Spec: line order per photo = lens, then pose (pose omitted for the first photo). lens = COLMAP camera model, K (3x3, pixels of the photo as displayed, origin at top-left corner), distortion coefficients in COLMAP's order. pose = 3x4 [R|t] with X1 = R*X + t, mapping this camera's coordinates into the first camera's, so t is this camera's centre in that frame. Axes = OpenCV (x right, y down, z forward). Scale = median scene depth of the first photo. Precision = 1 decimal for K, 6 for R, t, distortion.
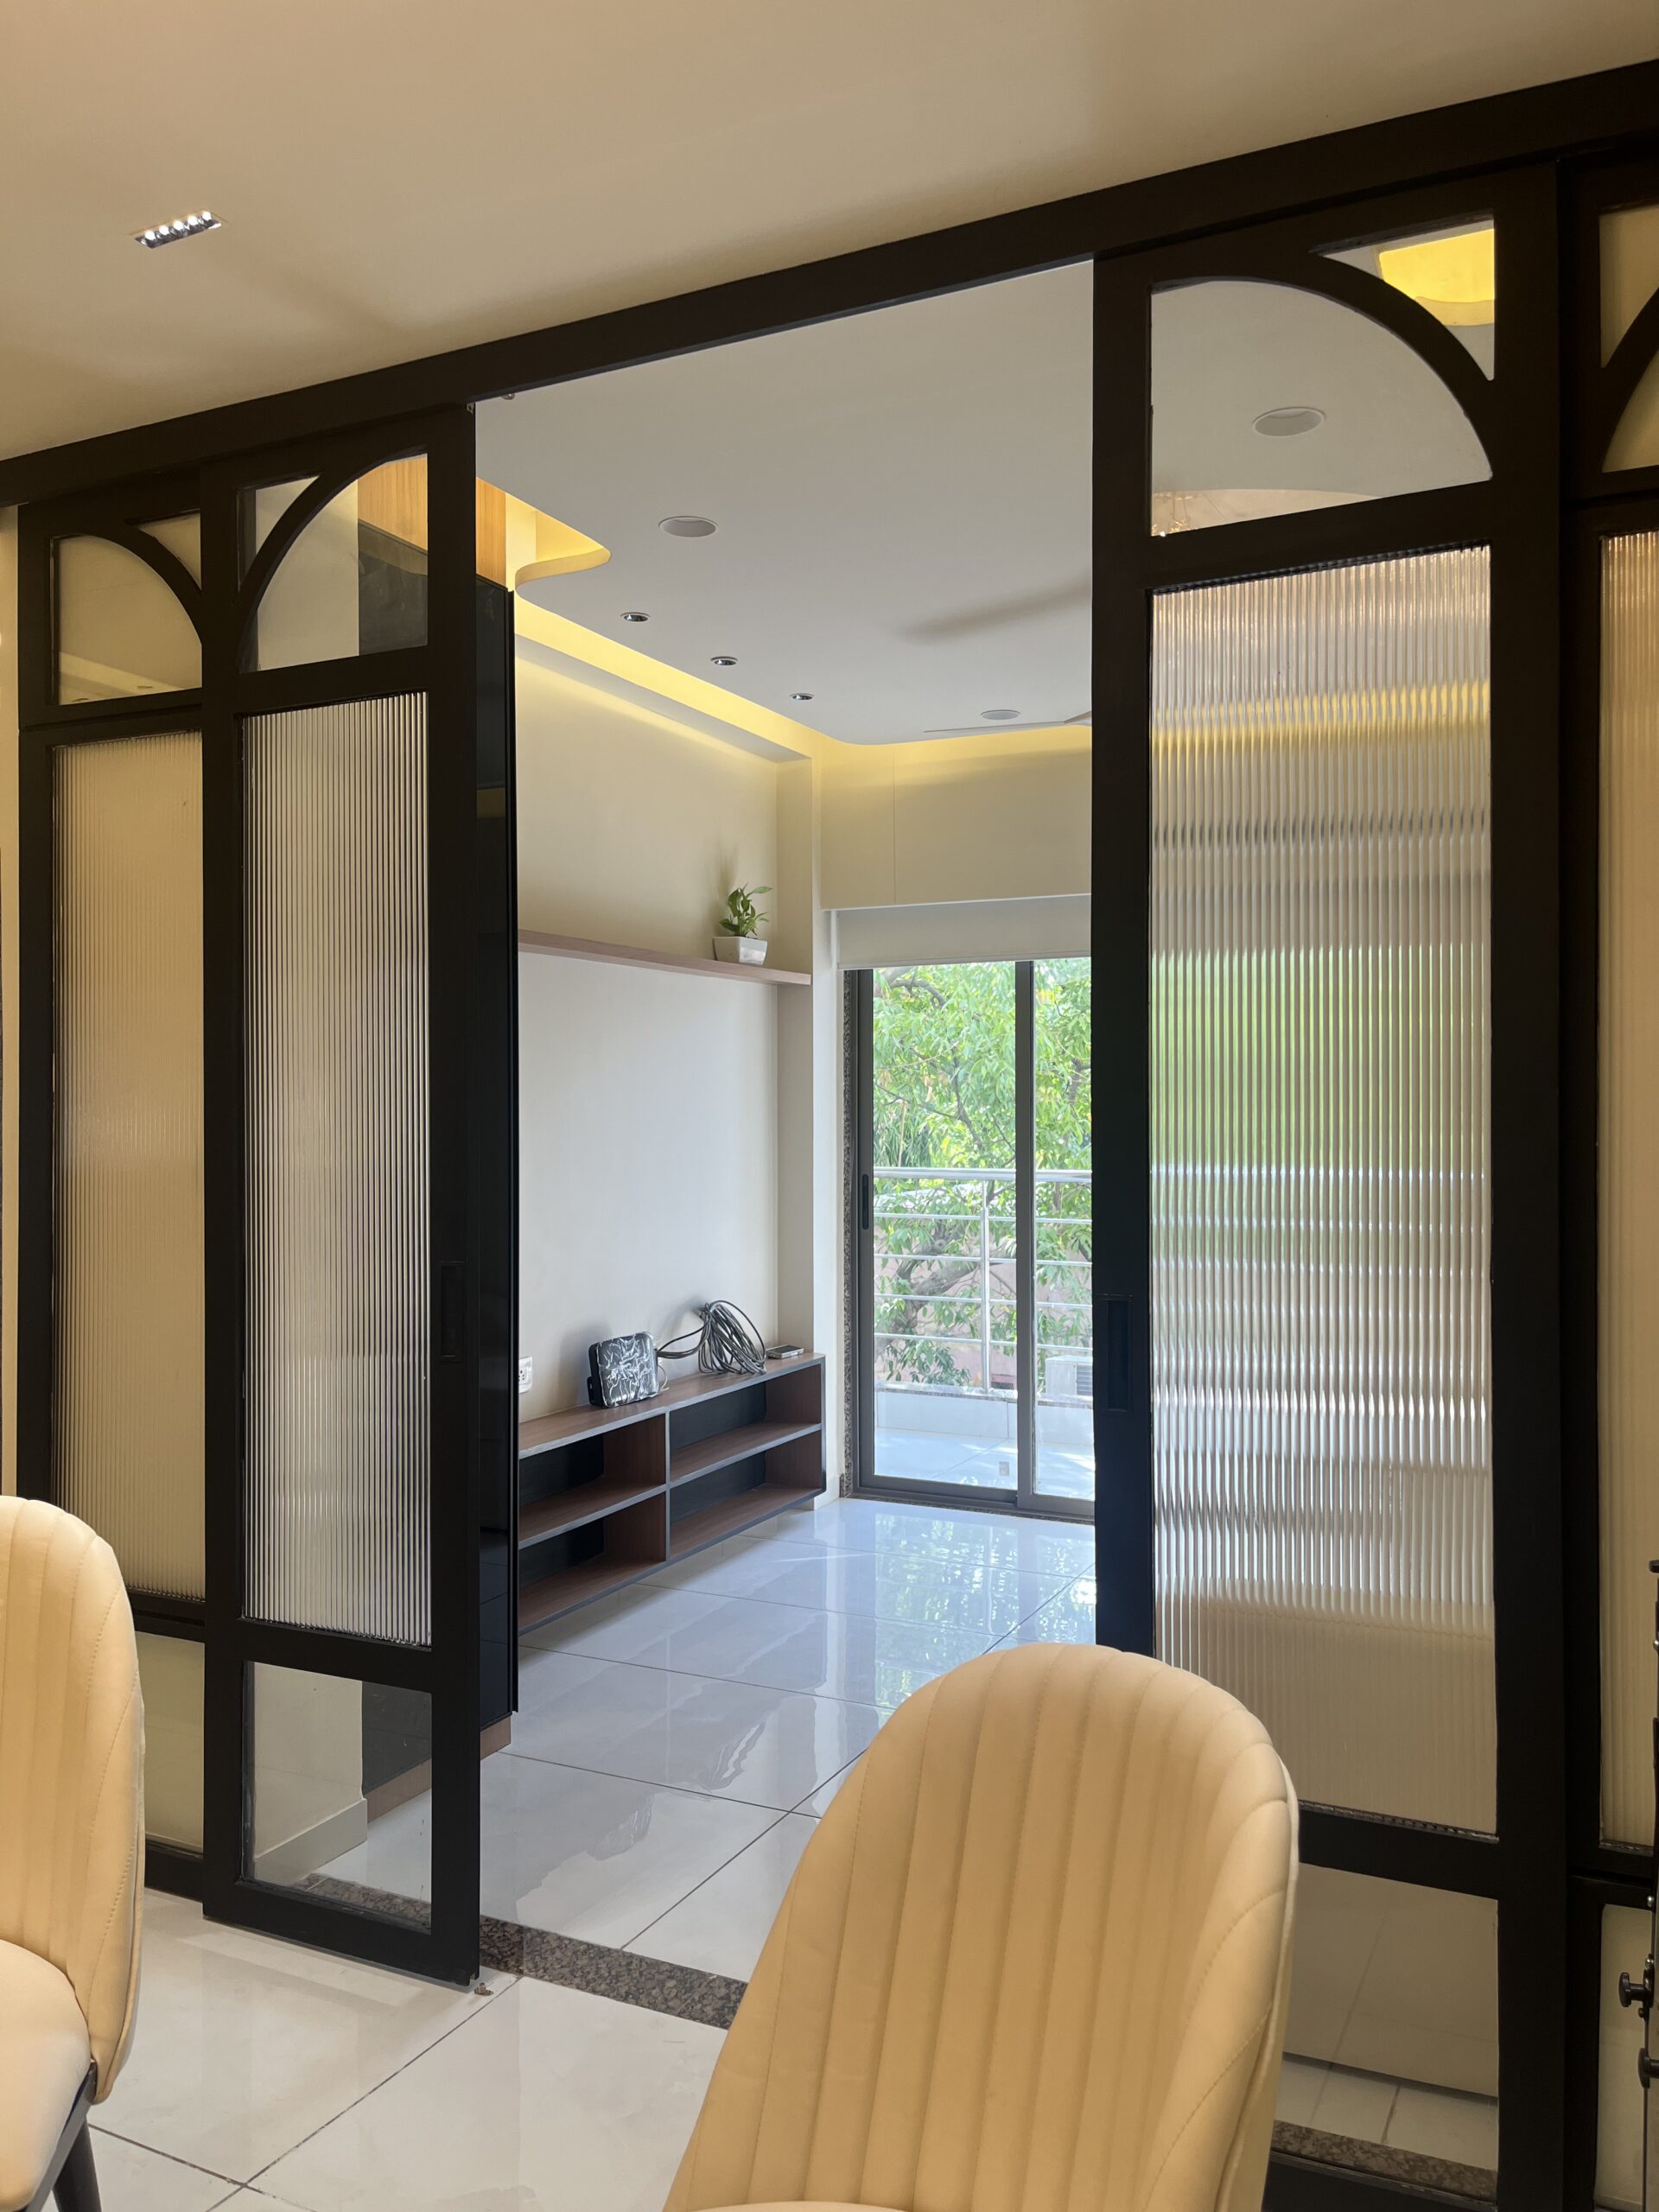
lens RADIAL K [[1683.5, 0, 828.3], [0, 1683.5, 1113.0], [0, 0, 1]] dist [0.056213, -0.079735]
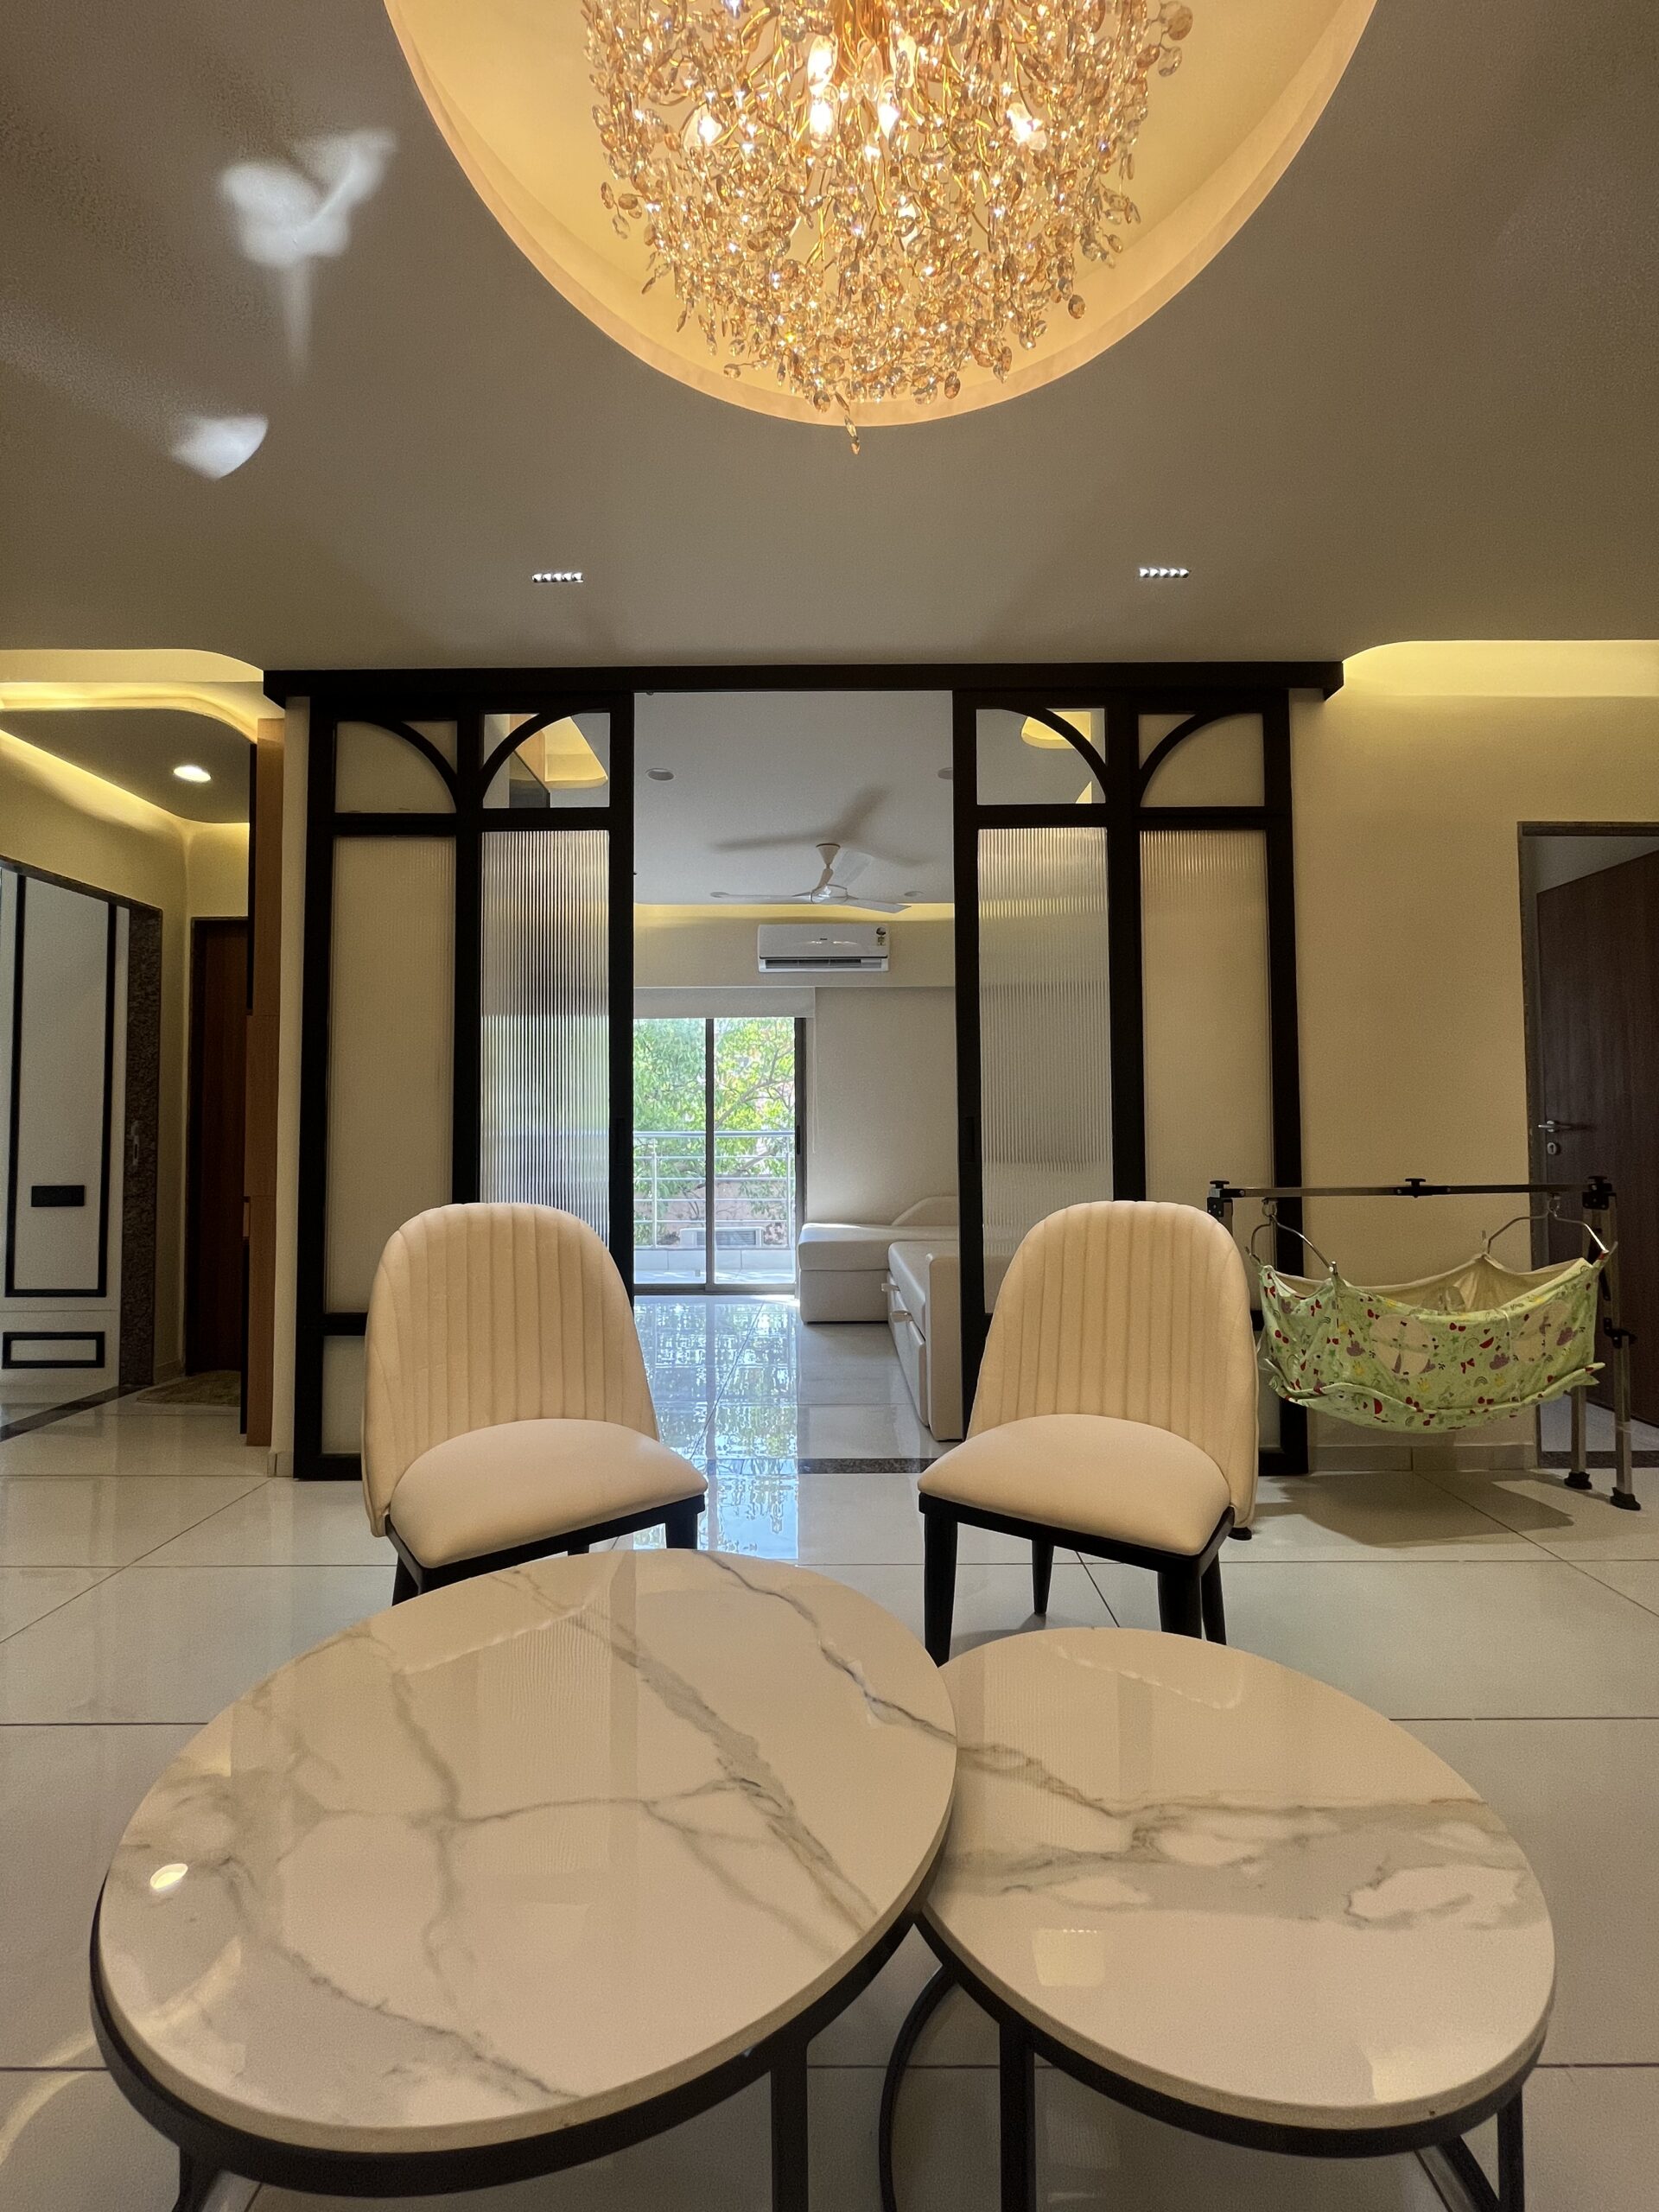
lens RADIAL K [[888.6, 0, 836.1], [0, 888.6, 1103.0], [0, 0, 1]] dist [-0.009268, -0.000078]
pose [[0.901252, 0.011427, 0.433144, -0.446699], [0.004965, 0.999314, -0.036695, 0.111278], [-0.433266, 0.035222, 0.900578, -0.042927]]
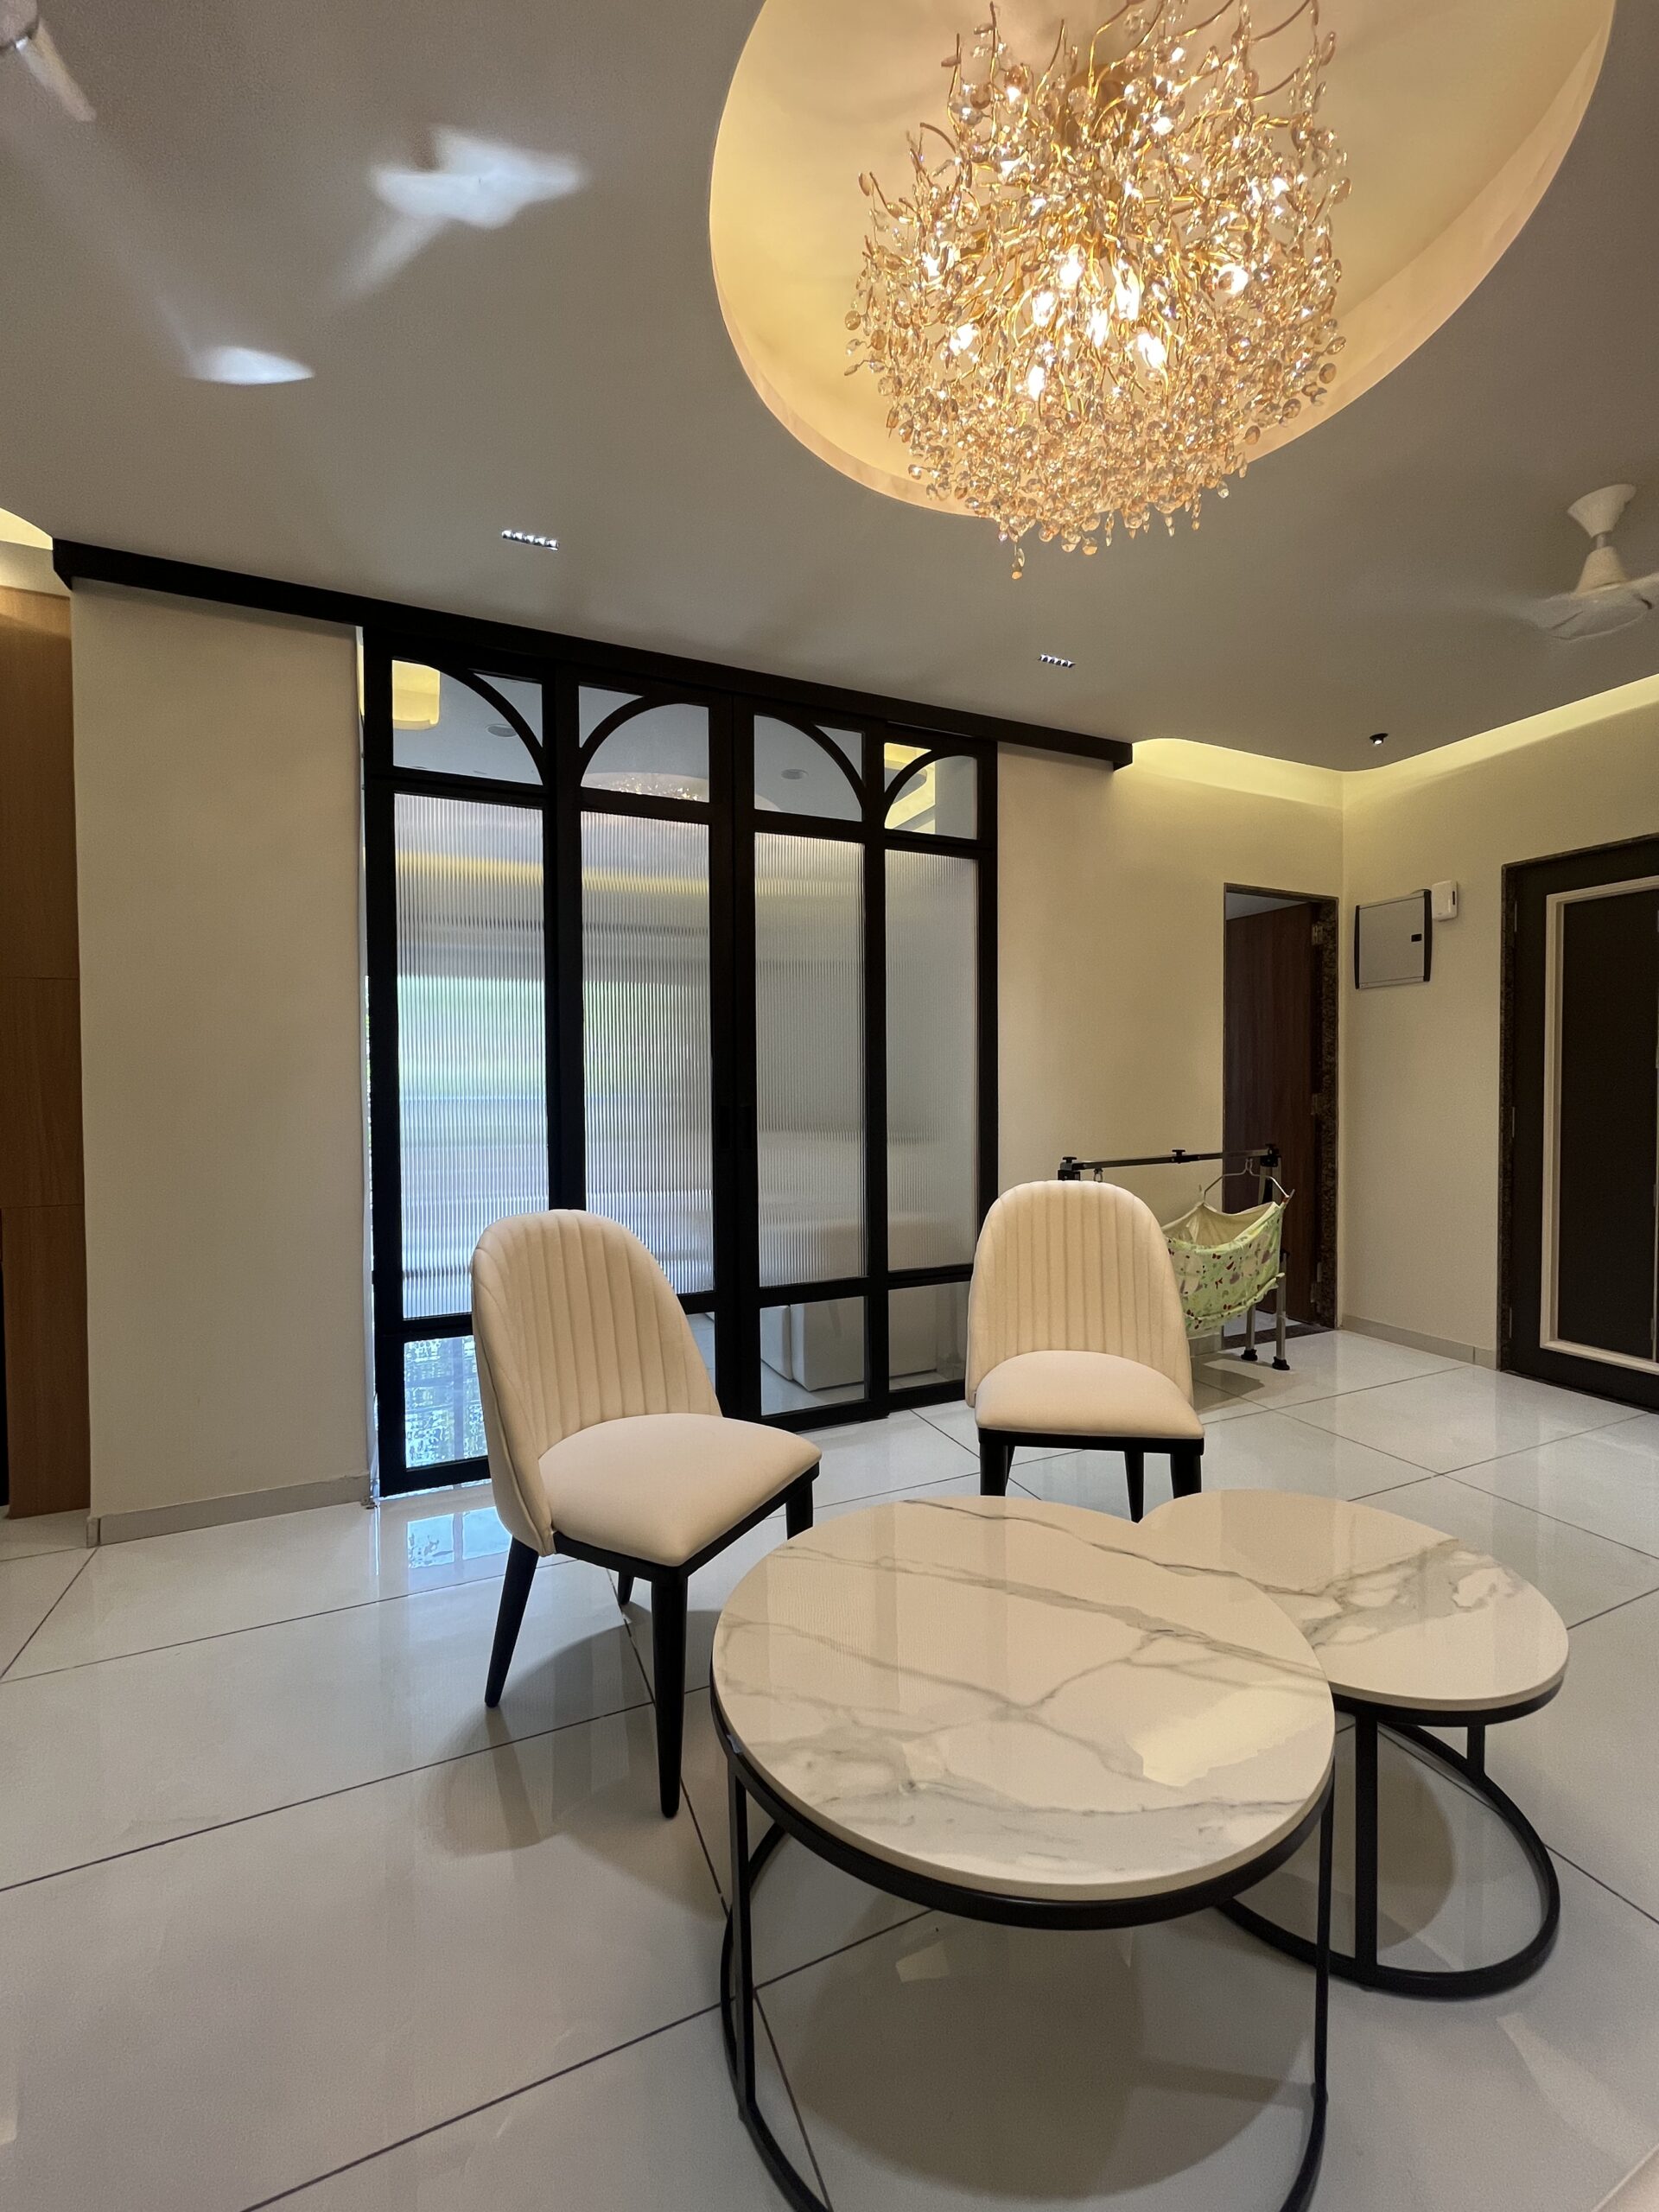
lens RADIAL K [[888.6, 0, 836.1], [0, 888.6, 1103.0], [0, 0, 1]] dist [-0.009268, -0.000078]
pose [[0.641873, -0.019389, 0.766566, -0.772187], [0.006771, 0.999785, 0.019618, 0.065419], [-0.766781, -0.007402, 0.641866, 0.099921]]
